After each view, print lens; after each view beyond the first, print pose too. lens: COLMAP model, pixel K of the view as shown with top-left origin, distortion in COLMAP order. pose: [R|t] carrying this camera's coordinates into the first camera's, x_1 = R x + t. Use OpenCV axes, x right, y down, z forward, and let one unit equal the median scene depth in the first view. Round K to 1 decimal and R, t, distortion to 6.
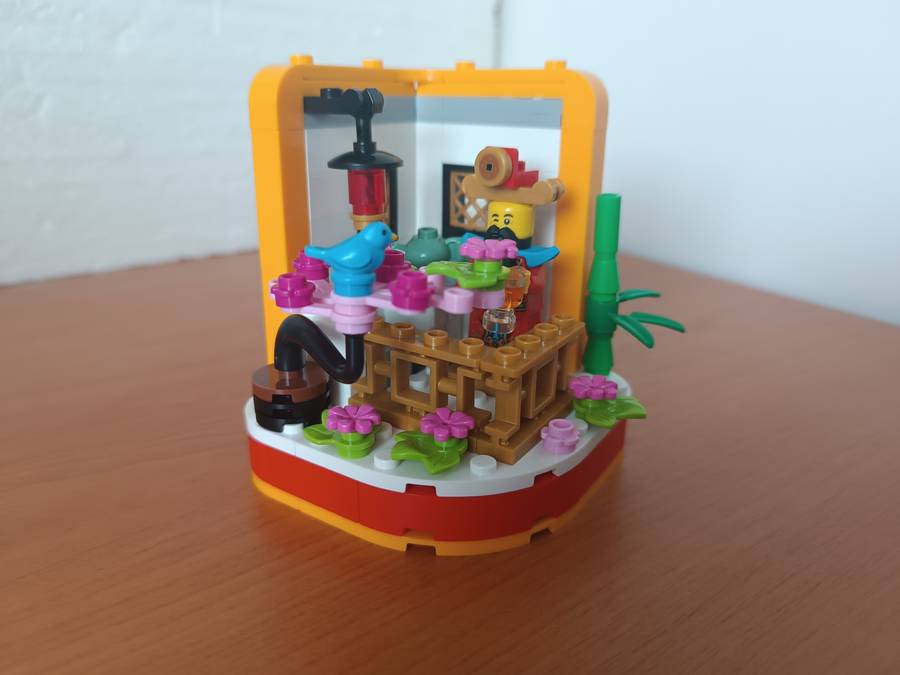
lens RADIAL K [[712.7, 0, 455.7], [0, 712.7, 331.7], [0, 0, 1]] dist [-0.033223, 0.005230]
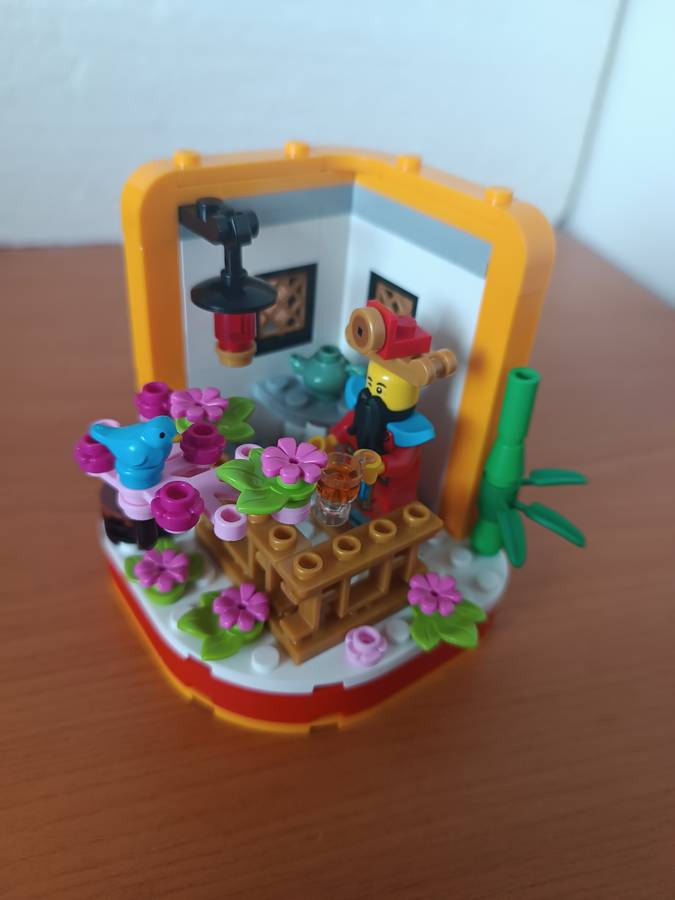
lens RADIAL K [[712.7, 0, 338.3], [0, 712.7, 452.8], [0, 0, 1]] dist [-0.033223, 0.005230]
pose [[0.931890, 0.256813, -0.256178, 0.265787], [-0.179699, 0.940322, 0.288968, -0.323679], [0.315101, -0.223251, 0.922426, 0.178632]]
